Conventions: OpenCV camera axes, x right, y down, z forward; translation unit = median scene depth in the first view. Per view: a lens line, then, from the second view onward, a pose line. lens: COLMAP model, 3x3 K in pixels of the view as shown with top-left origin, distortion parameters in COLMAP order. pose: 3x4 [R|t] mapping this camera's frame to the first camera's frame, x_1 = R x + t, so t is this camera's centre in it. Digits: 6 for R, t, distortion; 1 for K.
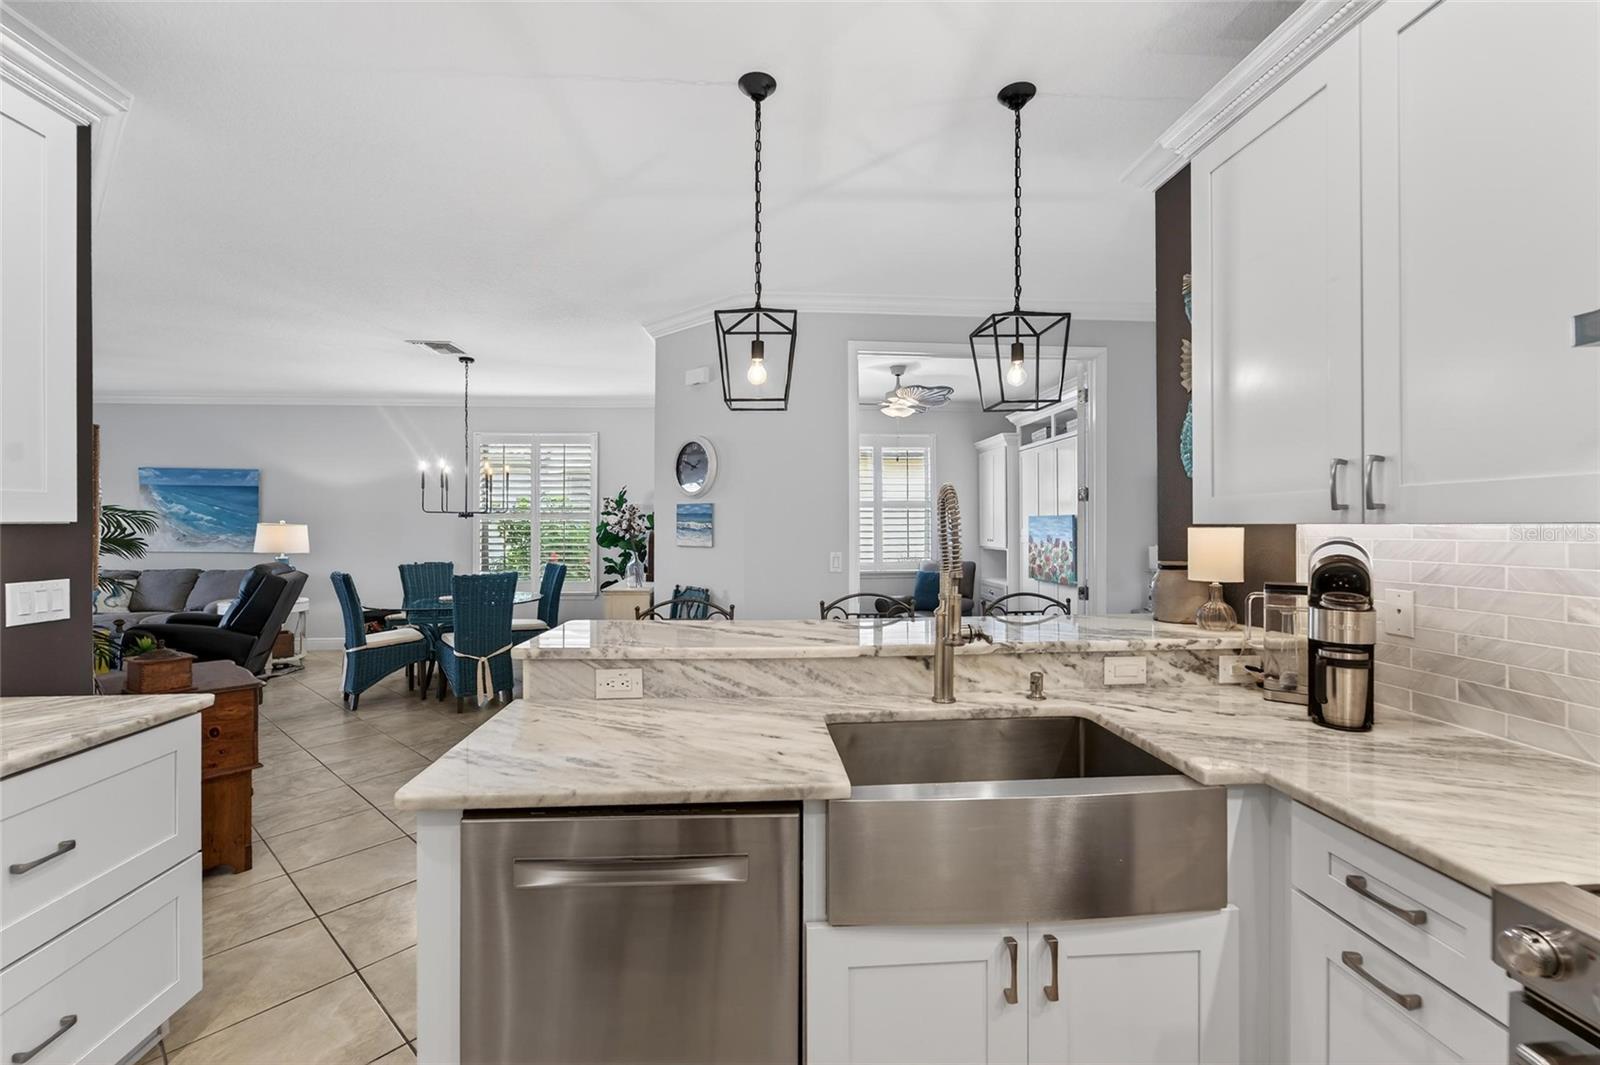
lens RADIAL K [[688.2, 0, 800.0], [0, 688.2, 532.5], [0, 0, 1]] dist [-0.000186, 0.000148]
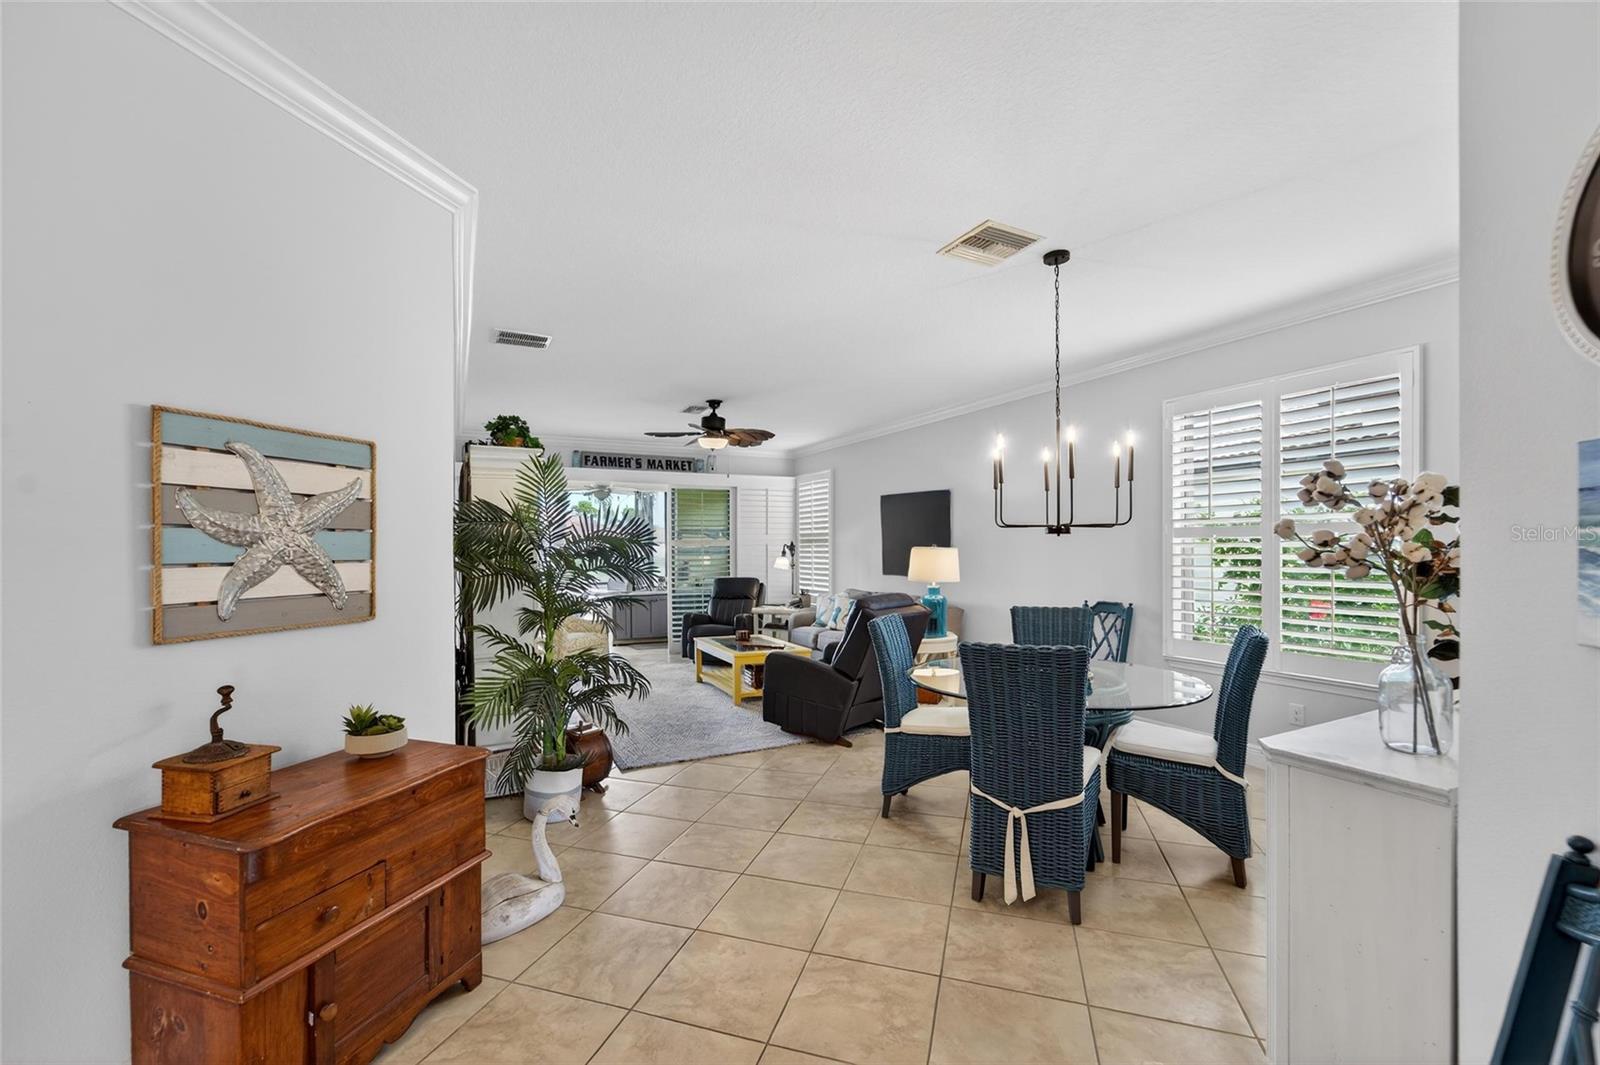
lens RADIAL K [[648.4, 0, 800.3], [0, 648.4, 549.3], [0, 0, 1]] dist [-0.000244, 0.000109]
pose [[0.393717, -0.004521, -0.919221, -0.079695], [-0.004489, 0.999967, -0.006841, -0.004805], [0.919221, 0.006820, 0.393683, 0.624021]]
